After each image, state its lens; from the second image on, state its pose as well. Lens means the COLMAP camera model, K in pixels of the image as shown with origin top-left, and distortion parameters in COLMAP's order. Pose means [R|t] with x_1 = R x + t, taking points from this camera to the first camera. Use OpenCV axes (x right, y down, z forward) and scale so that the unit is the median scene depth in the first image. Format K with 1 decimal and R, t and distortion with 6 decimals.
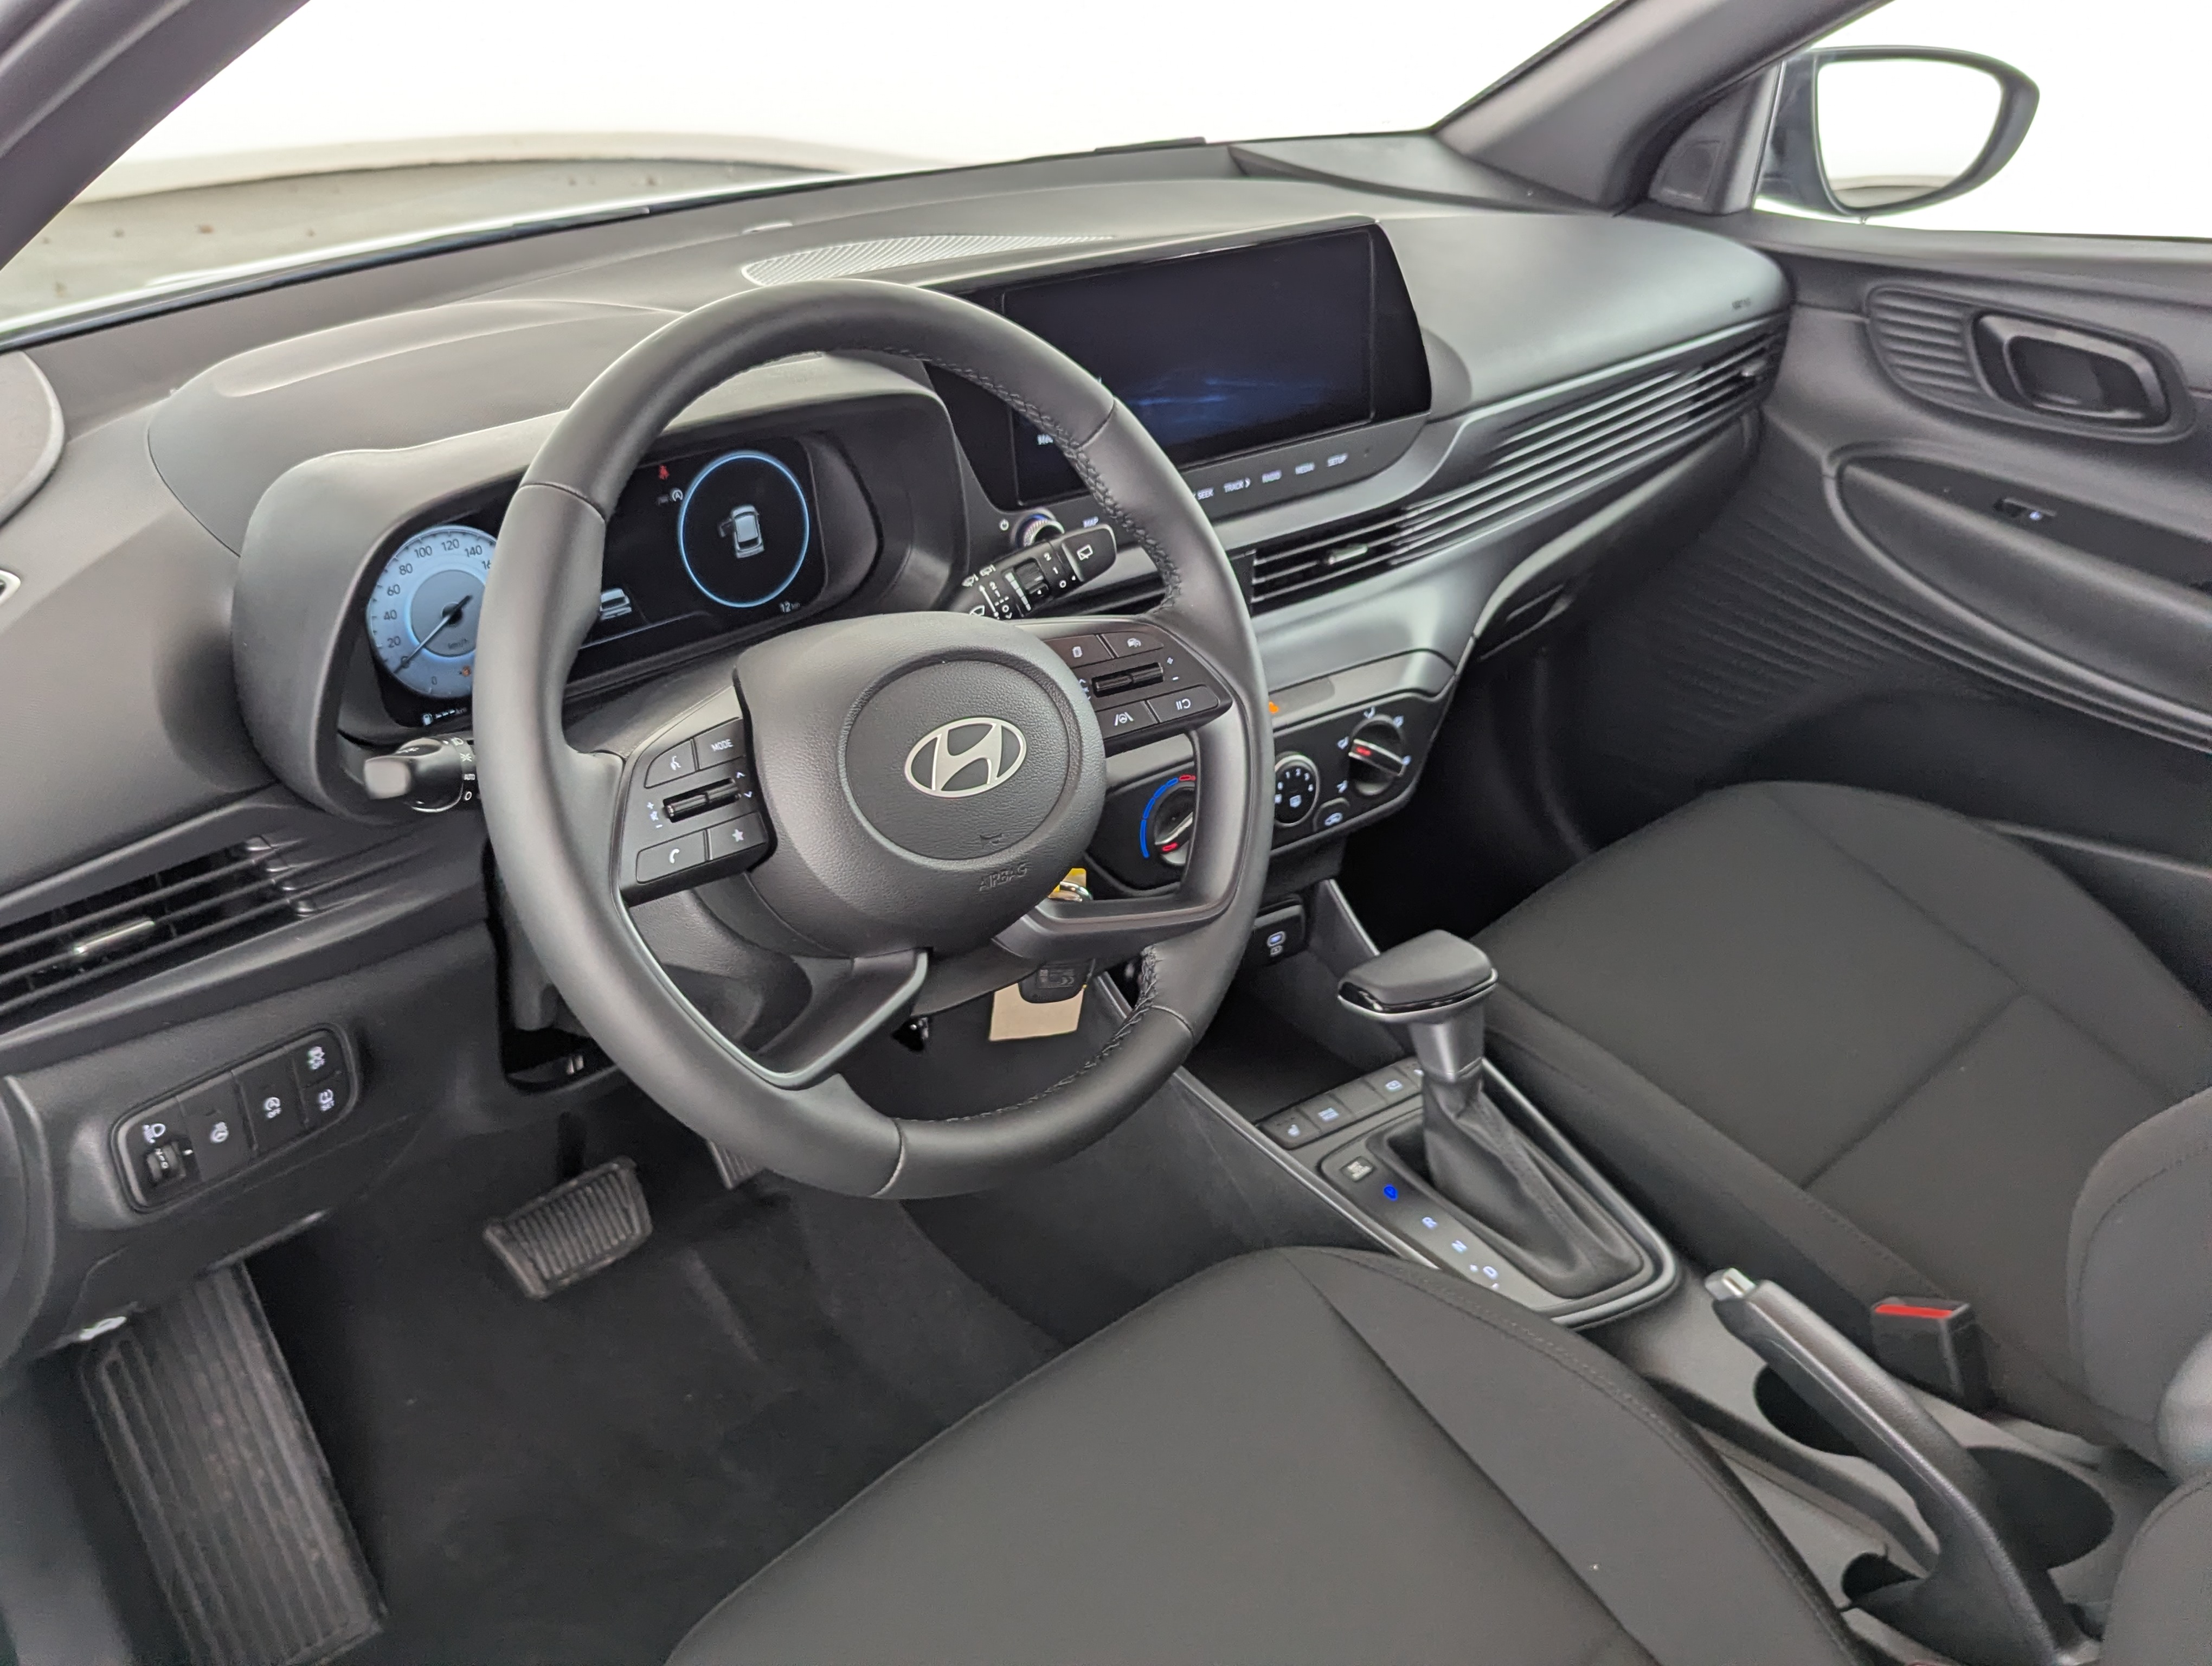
lens RADIAL K [[2000.4, 0, 1112.2], [0, 2000.4, 791.1], [0, 0, 1]] dist [0.055339, -0.048591]
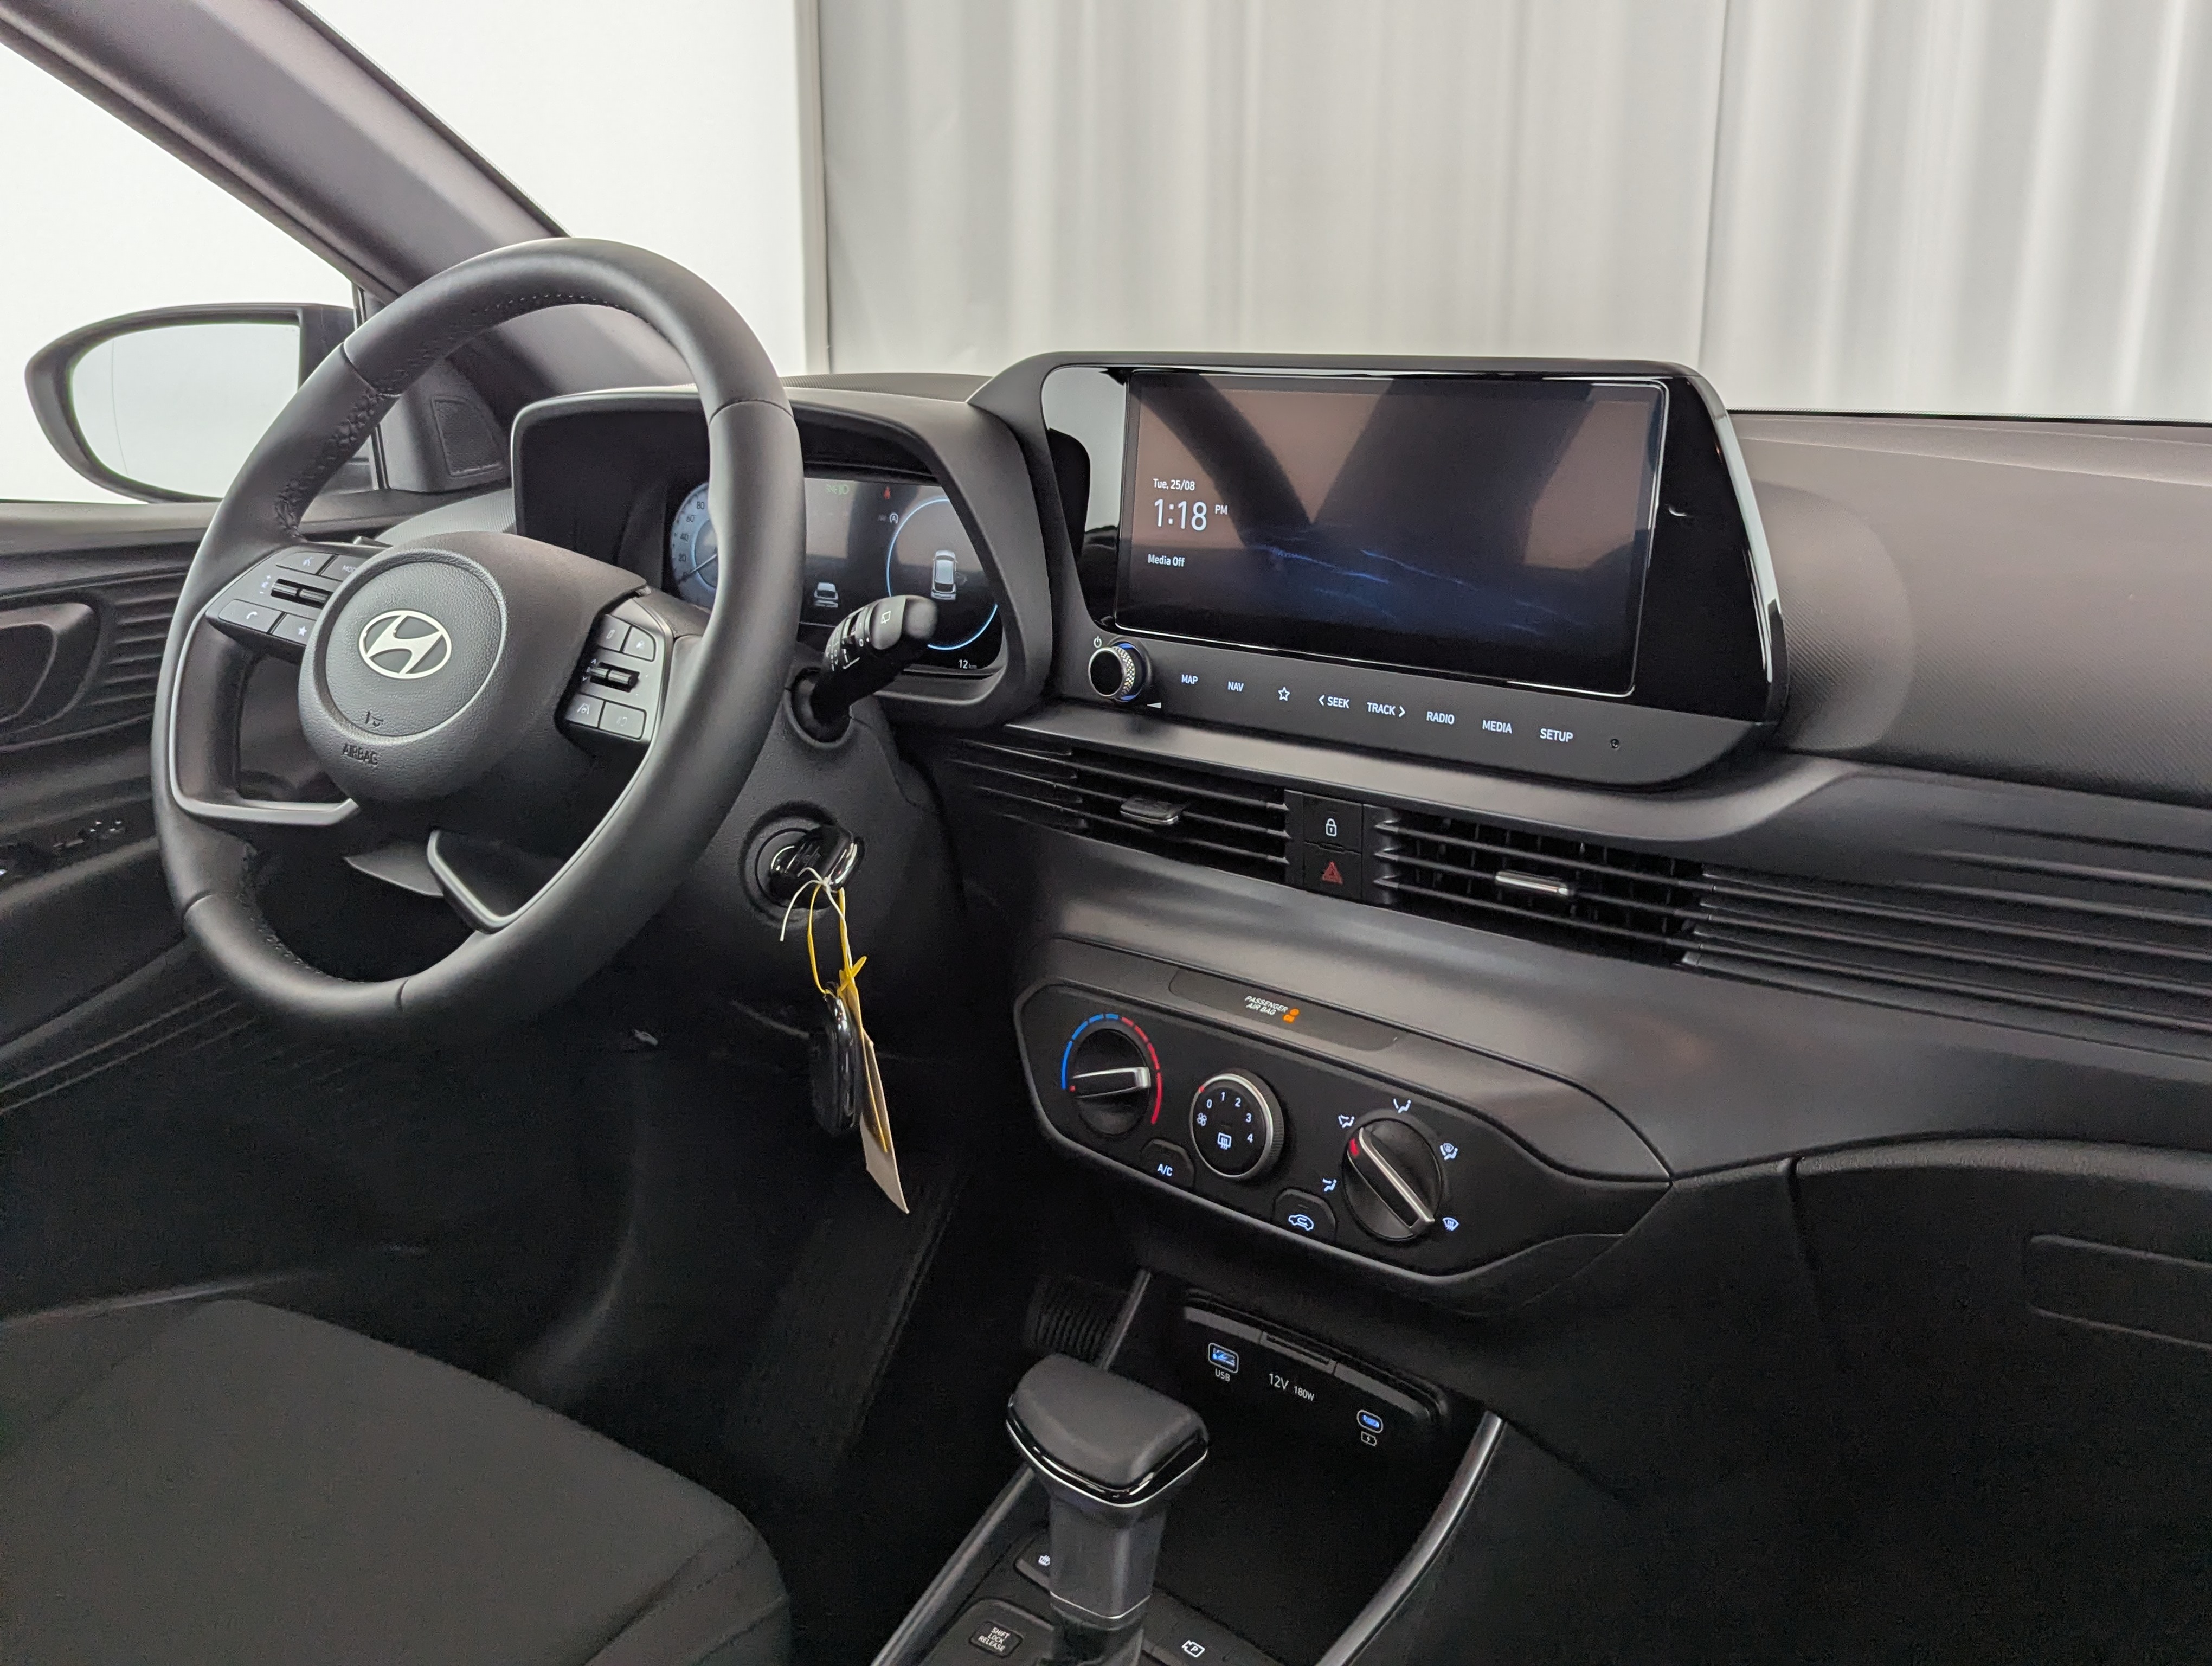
lens RADIAL K [[2000.4, 0, 1133.5], [0, 2000.4, 811.4], [0, 0, 1]] dist [0.055339, -0.048591]
pose [[0.190402, 0.238082, -0.952399, 0.869728], [-0.443276, 0.886466, 0.132981, -0.210526], [0.875930, 0.396856, 0.274322, 0.896600]]
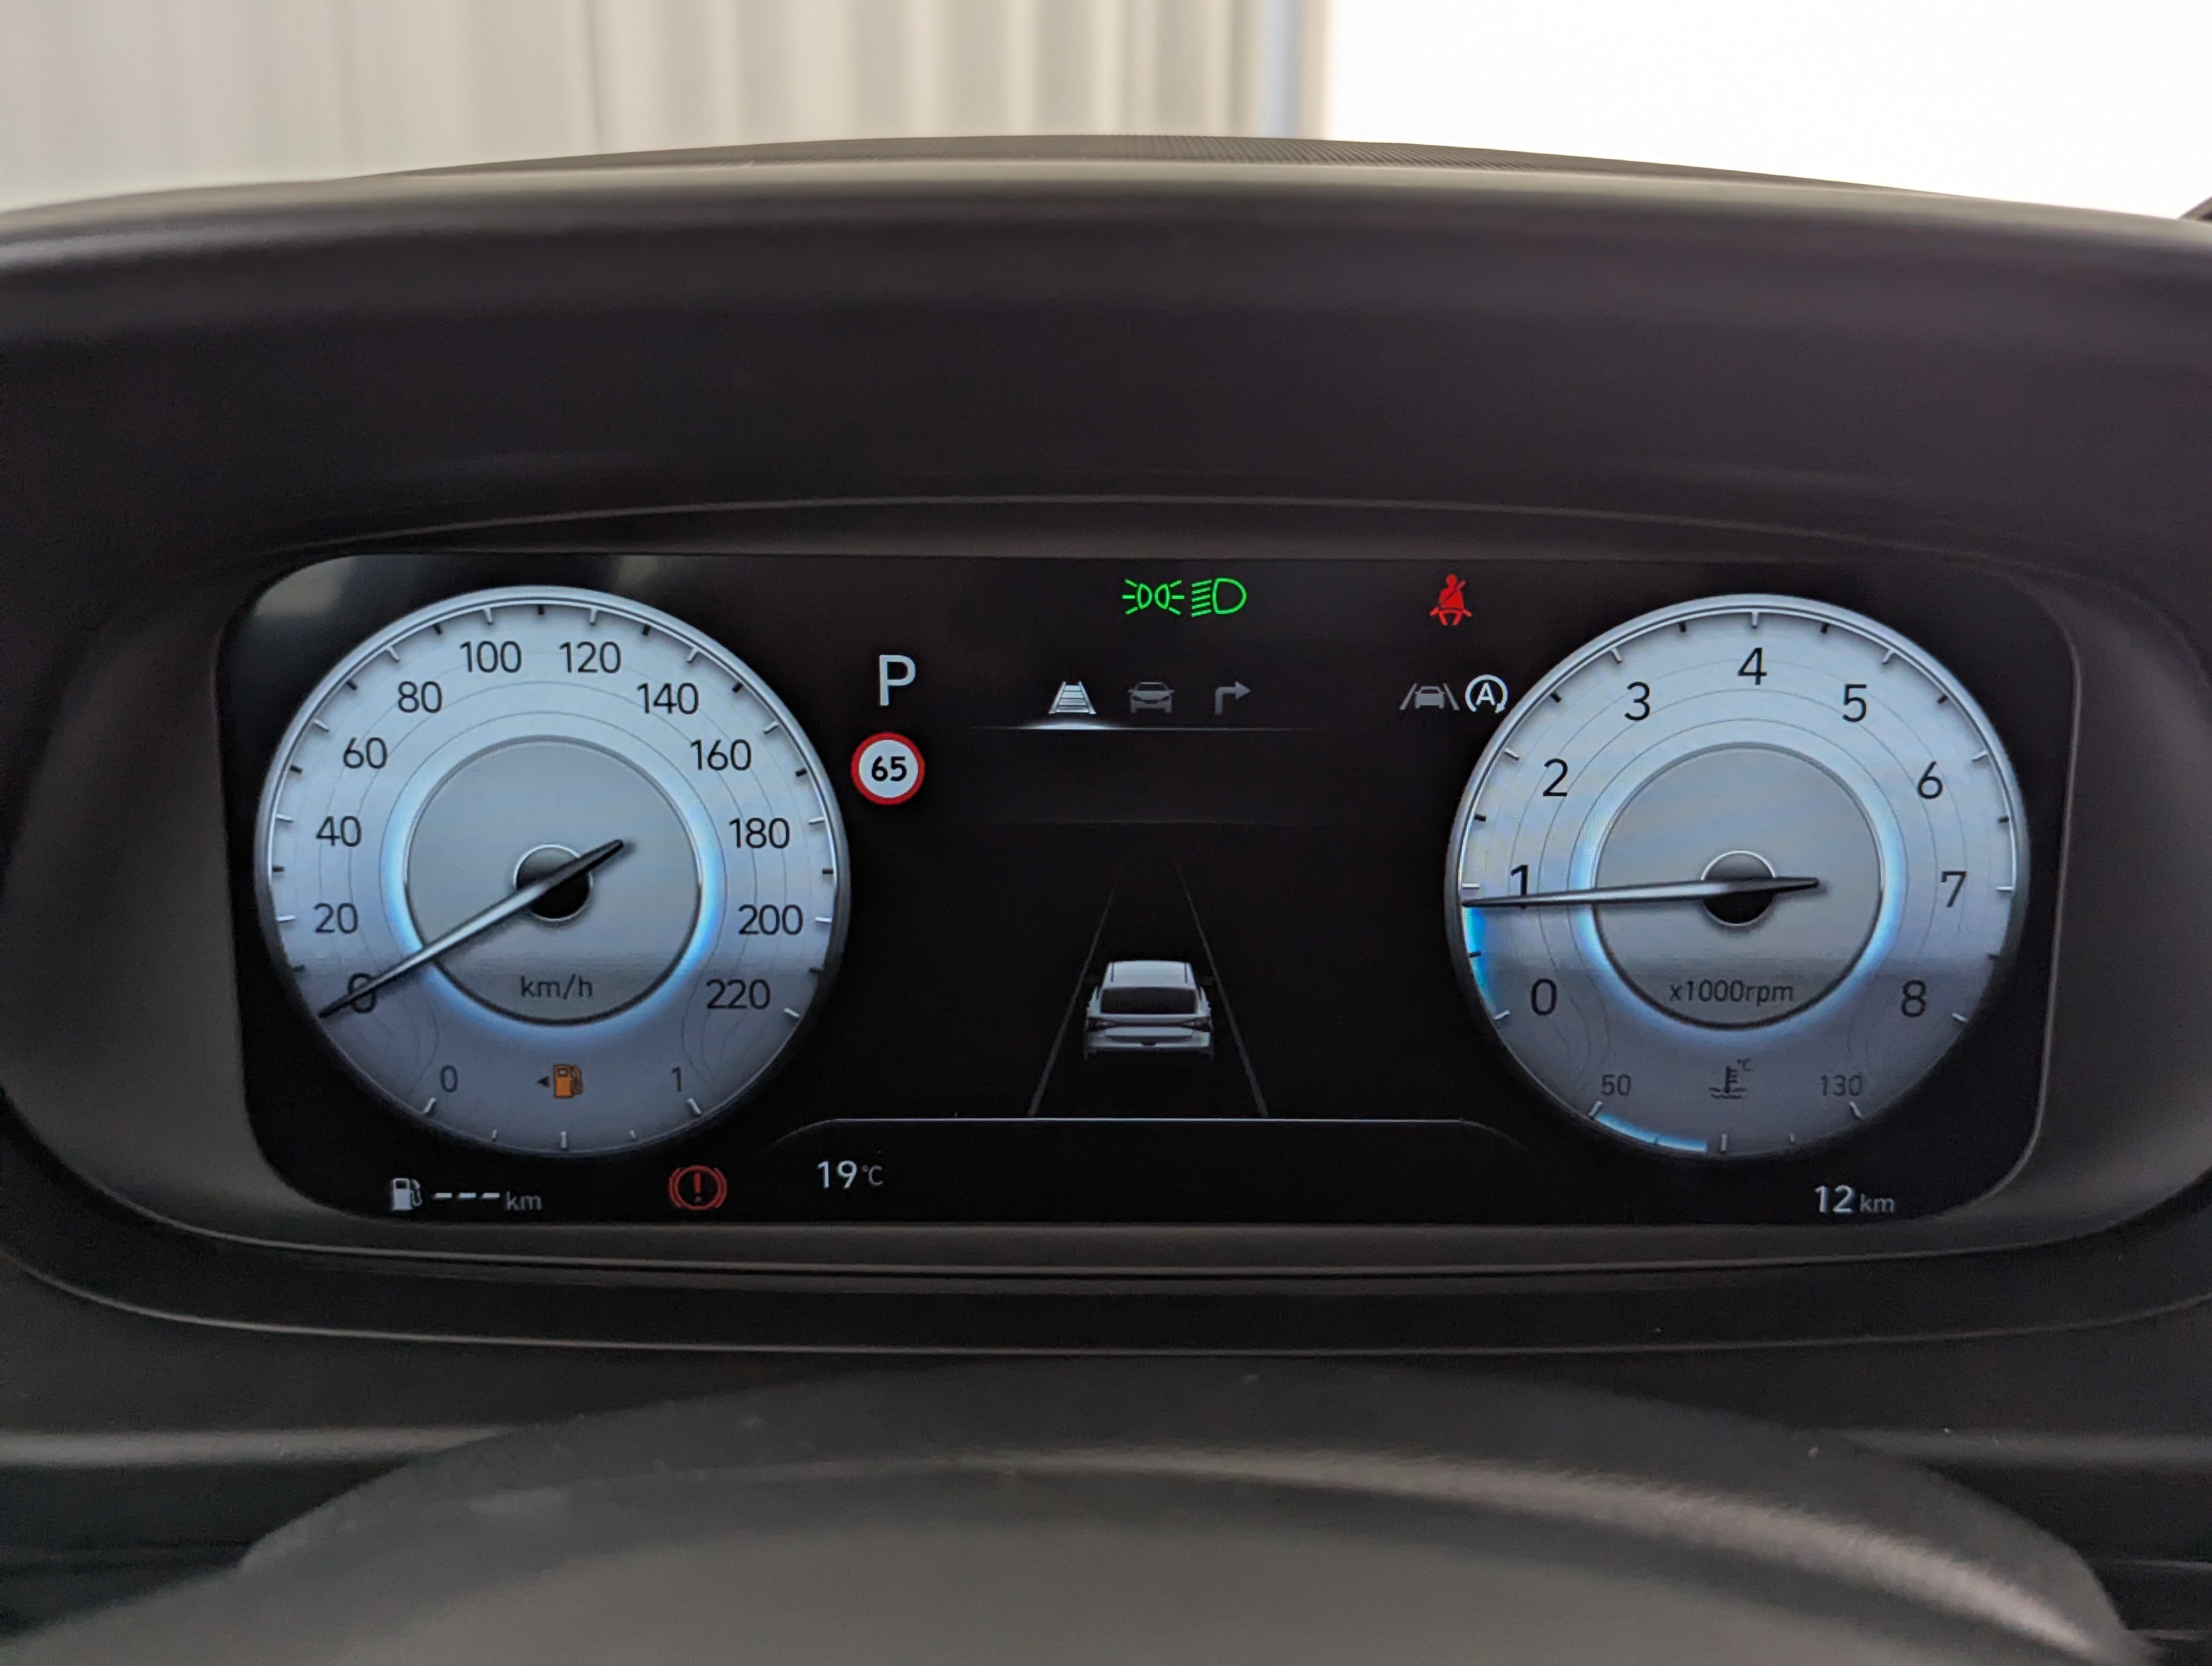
lens RADIAL K [[2000.4, 0, 1123.8], [0, 2000.4, 809.0], [0, 0, 1]] dist [0.055339, -0.048591]
pose [[0.719057, 0.218482, -0.659714, -0.070347], [-0.321068, 0.946351, -0.036540, -0.108463], [0.616338, 0.238087, 0.750628, 0.781643]]
